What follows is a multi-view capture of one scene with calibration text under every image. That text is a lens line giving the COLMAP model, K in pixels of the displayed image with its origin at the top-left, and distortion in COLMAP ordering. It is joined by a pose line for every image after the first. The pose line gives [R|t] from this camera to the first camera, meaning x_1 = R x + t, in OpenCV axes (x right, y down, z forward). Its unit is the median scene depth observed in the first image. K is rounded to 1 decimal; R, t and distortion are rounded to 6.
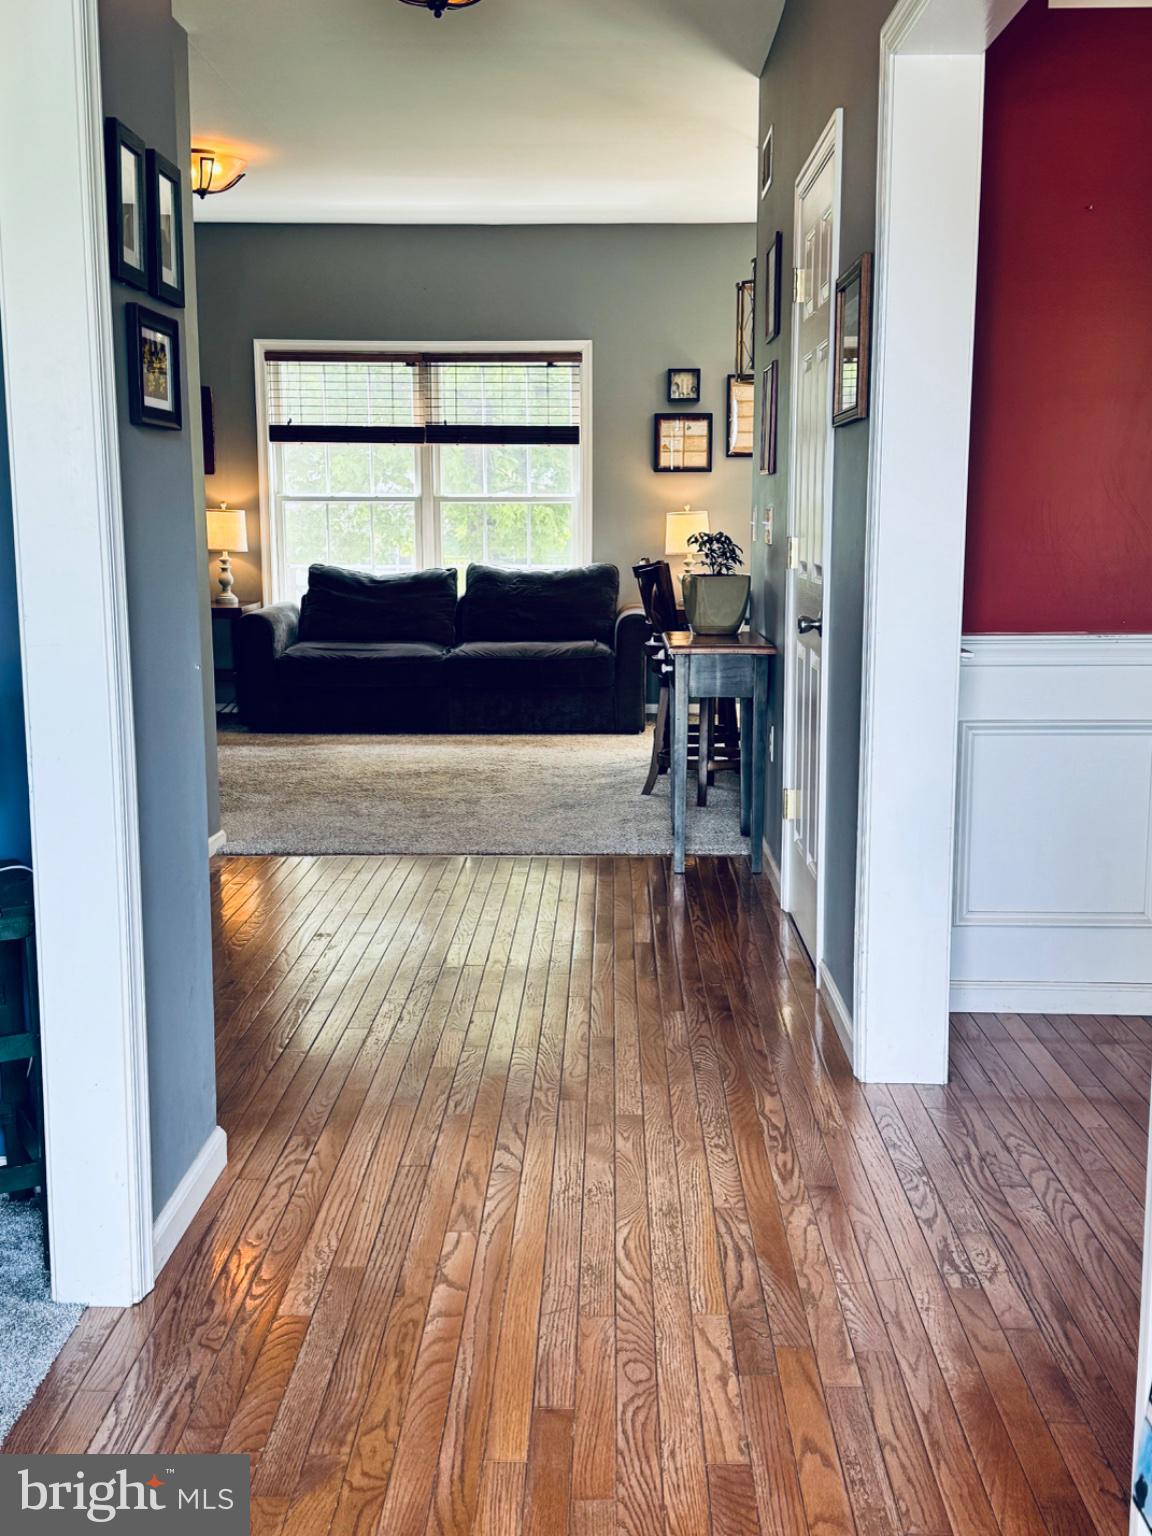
lens RADIAL K [[1706.9, 0, 576.0], [0, 1706.9, 768.0], [0, 0, 1]] dist [0.153259, 0.004259]
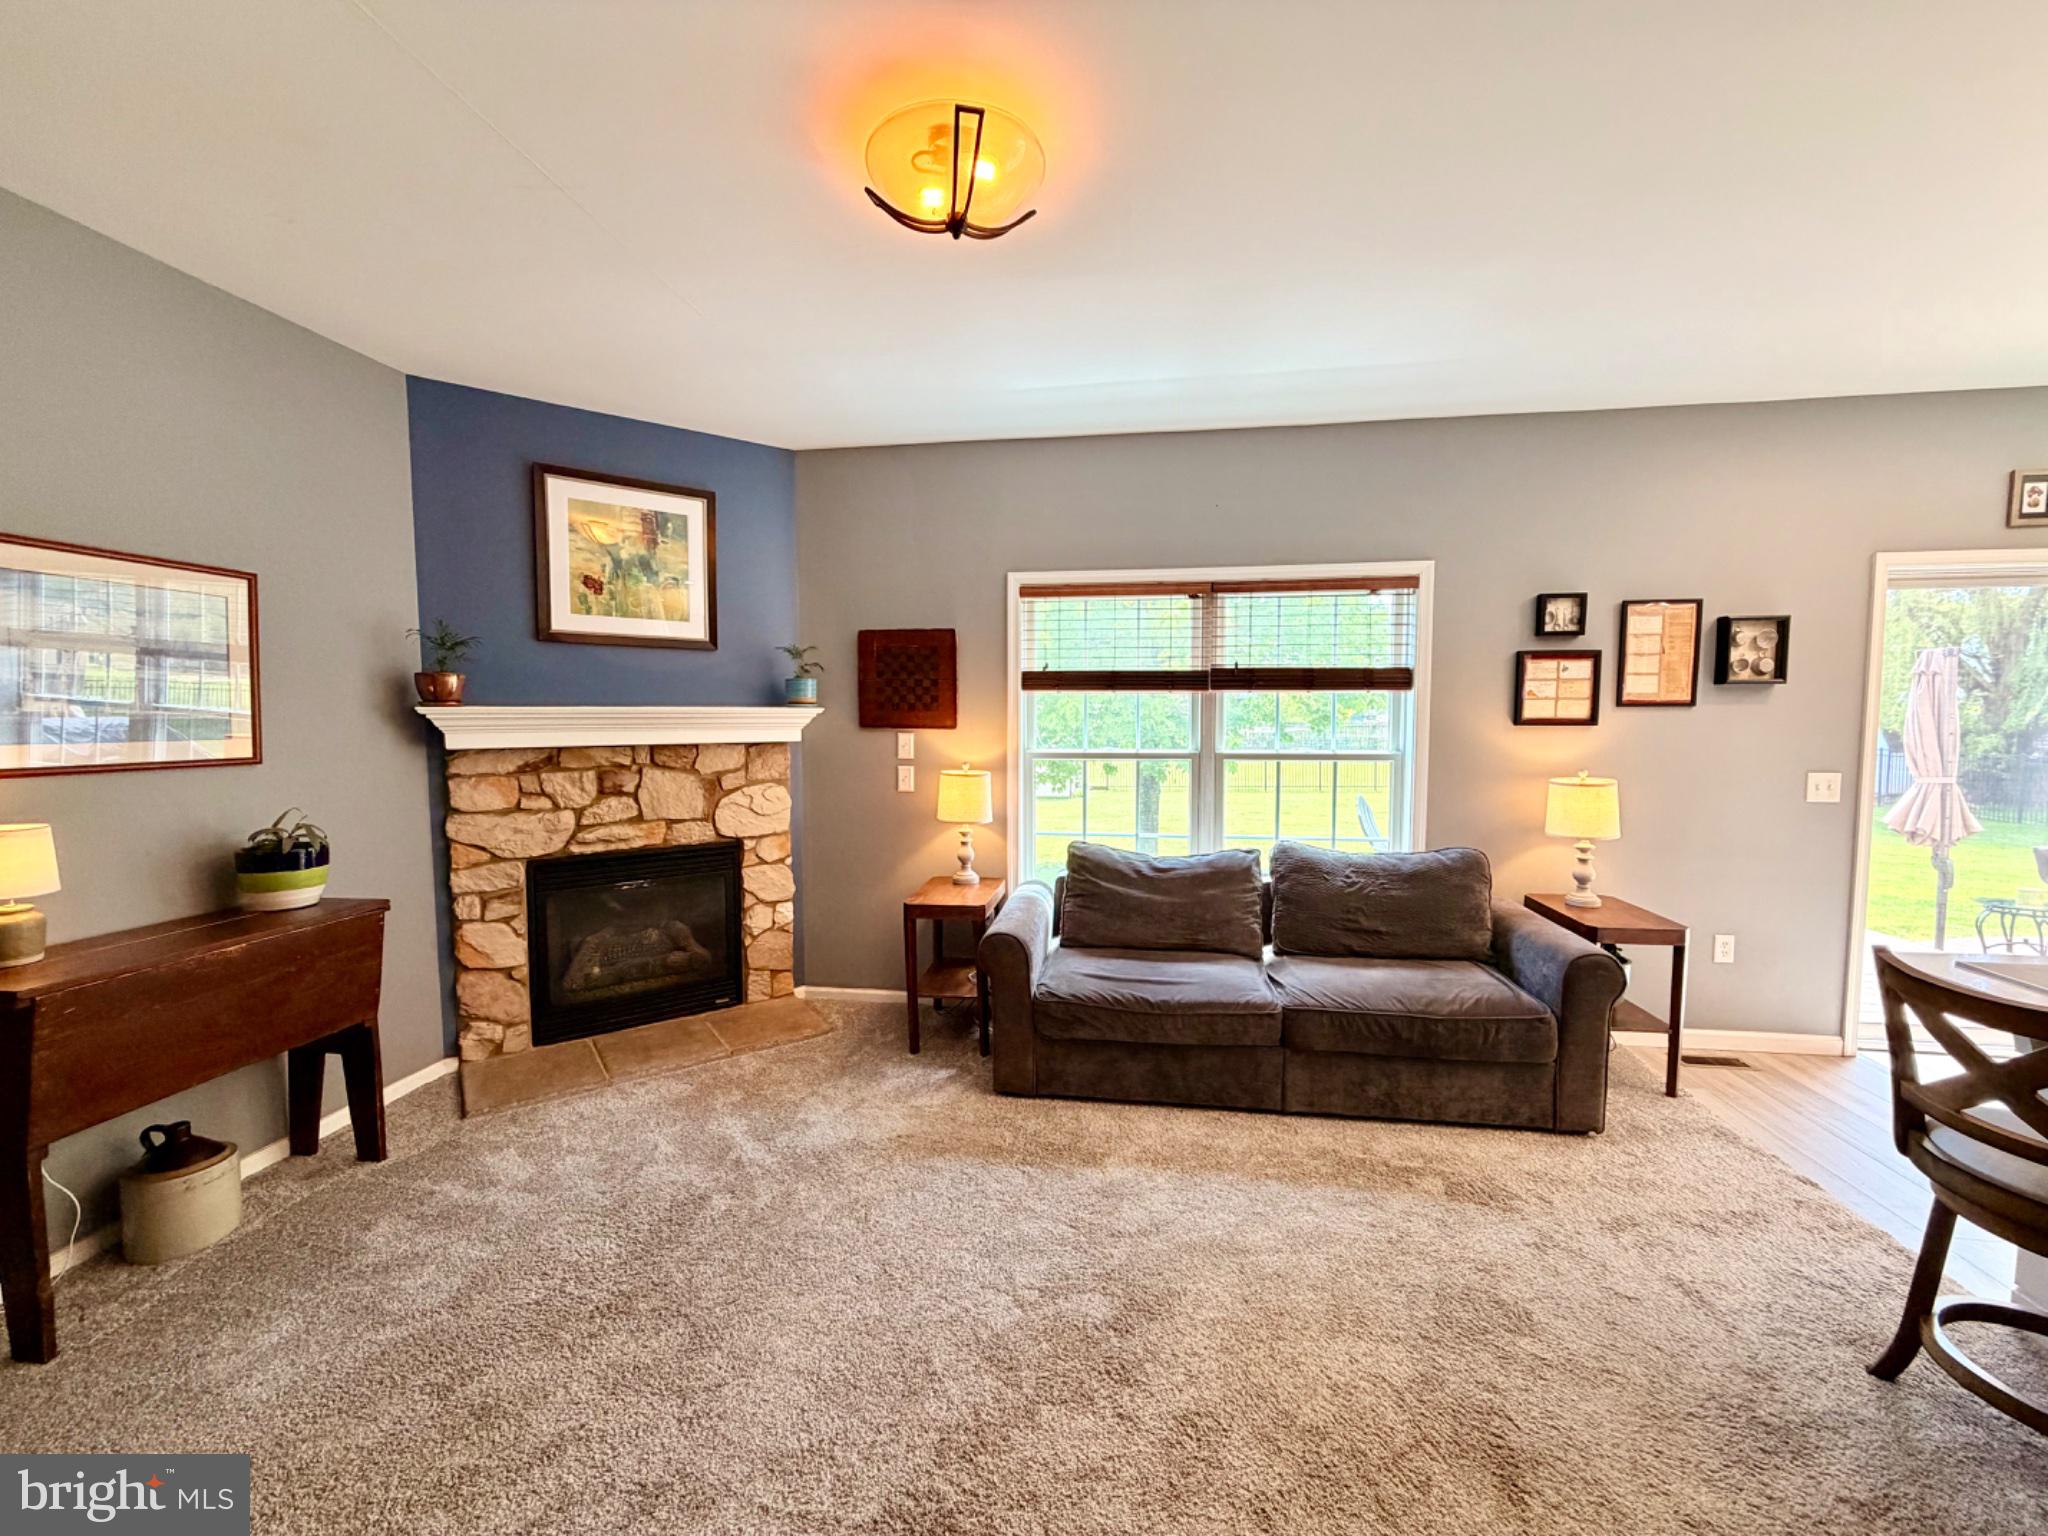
lens RADIAL K [[807.7, 0, 1011.8], [0, 807.7, 768.1], [0, 0, 1]] dist [0.000297, 0.000172]
pose [[0.991729, 0.008217, -0.128090, -0.132328], [-0.018606, 0.996611, -0.080122, -0.120670], [0.126997, 0.081843, 0.988521, 0.616849]]
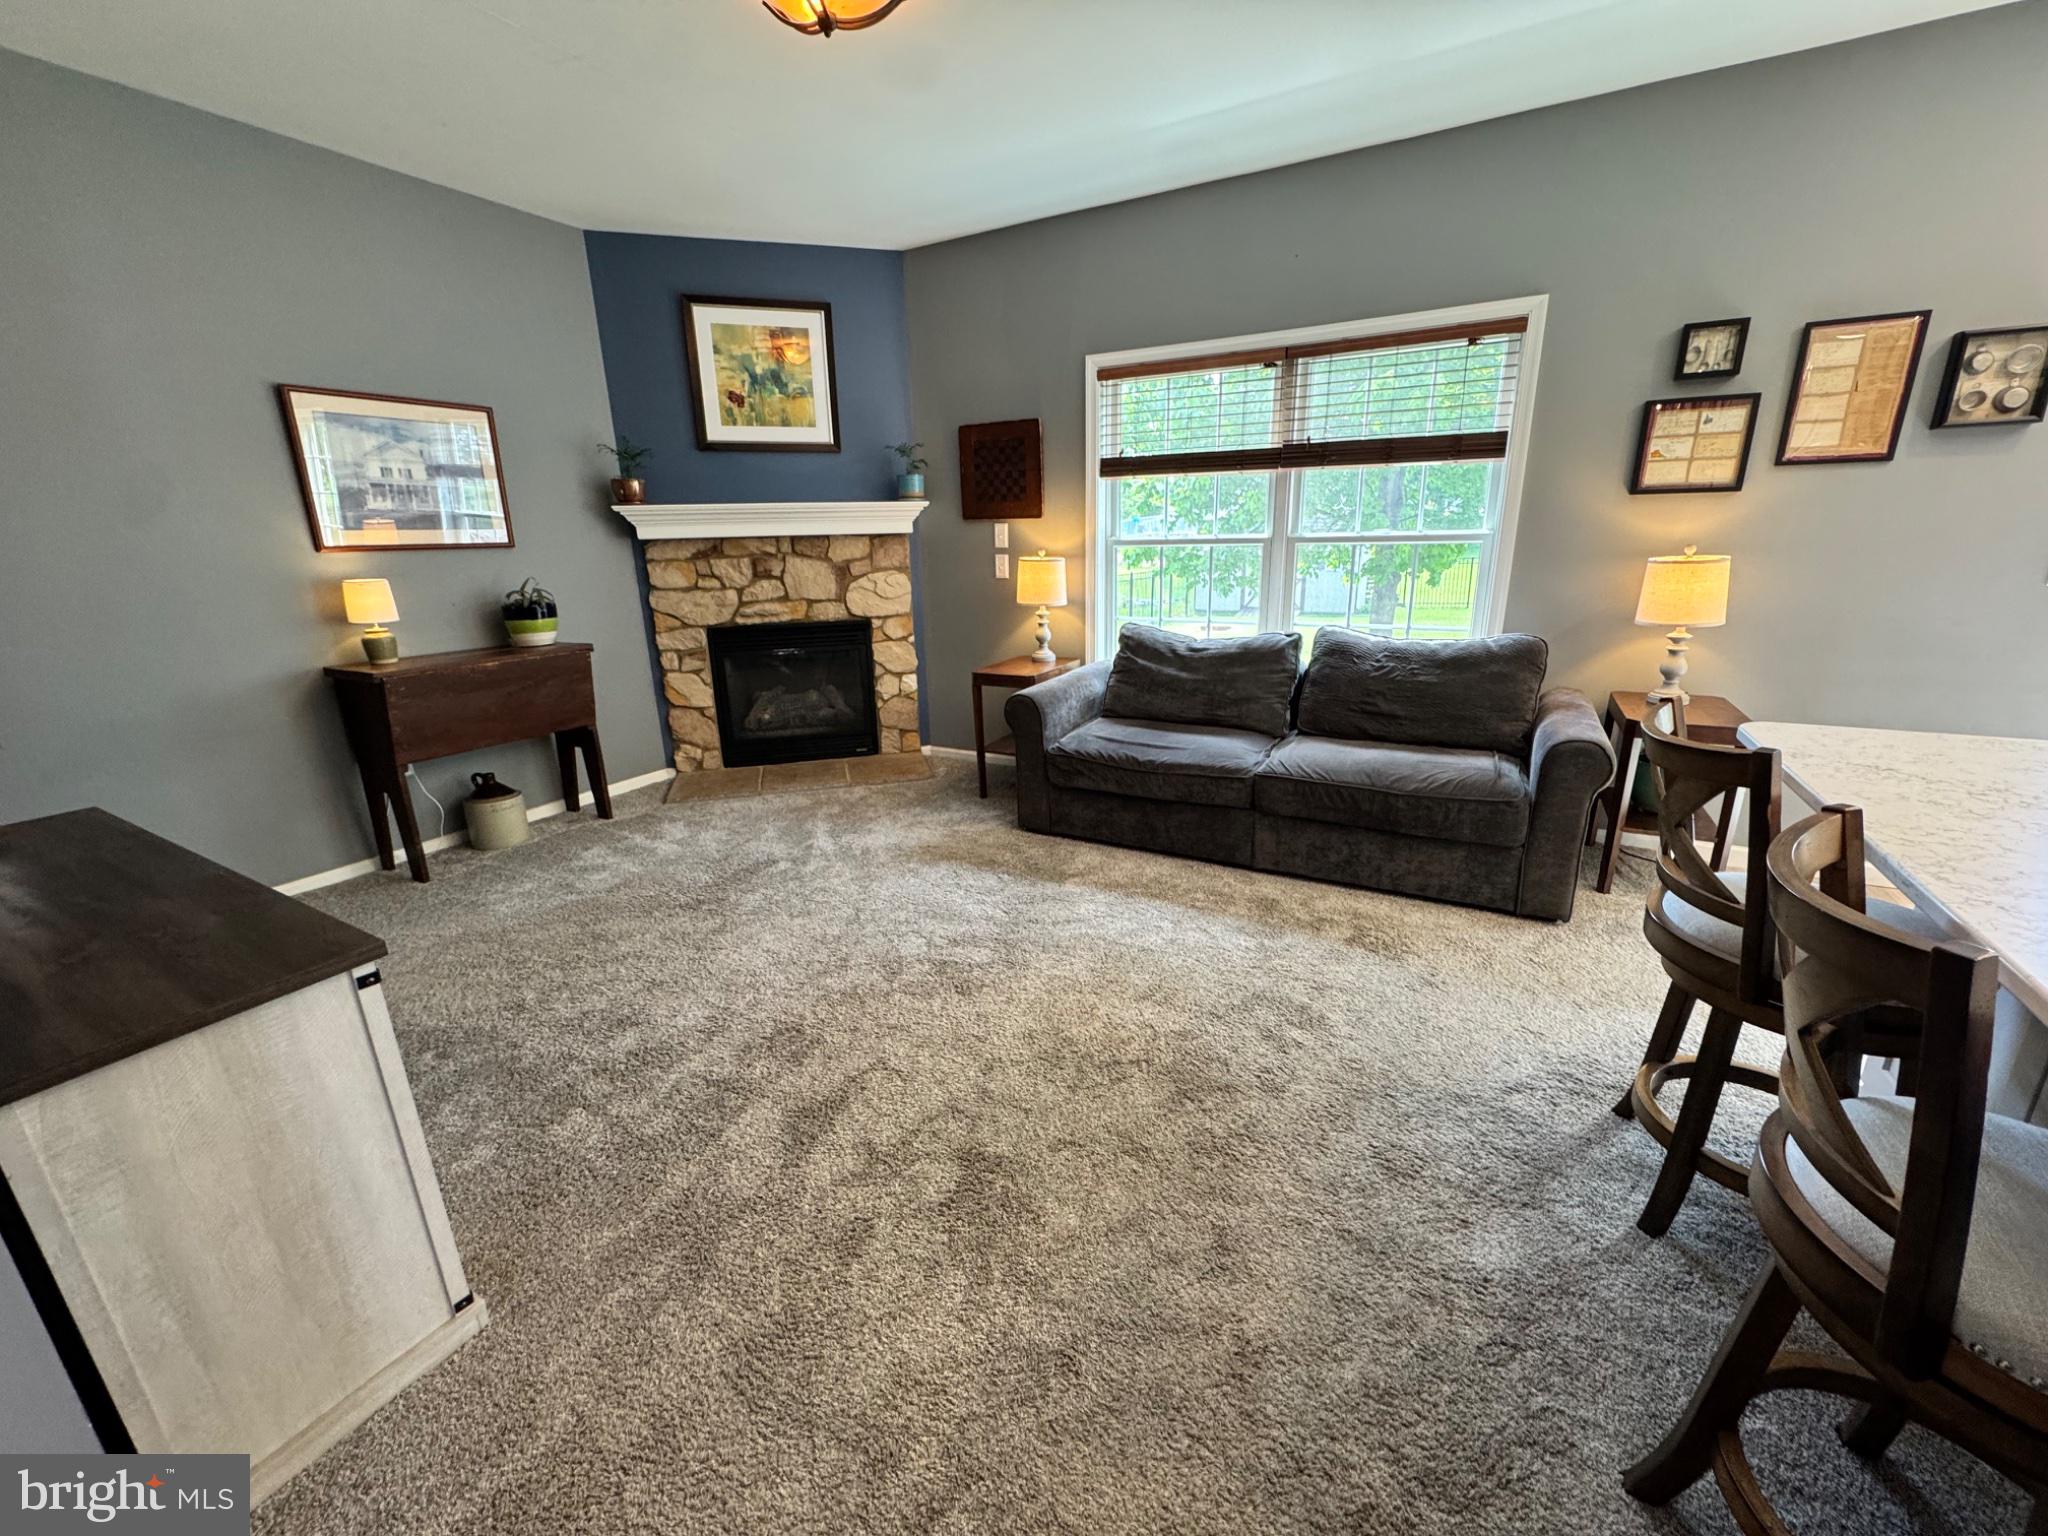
lens RADIAL K [[810.6, 0, 1029.2], [0, 810.6, 766.5], [0, 0, 1]] dist [-0.003987, -0.000004]
pose [[0.885305, 0.111480, -0.451449, -0.007011], [-0.048297, 0.987631, 0.149172, -0.104778], [0.462495, -0.110259, 0.879739, 0.609764]]
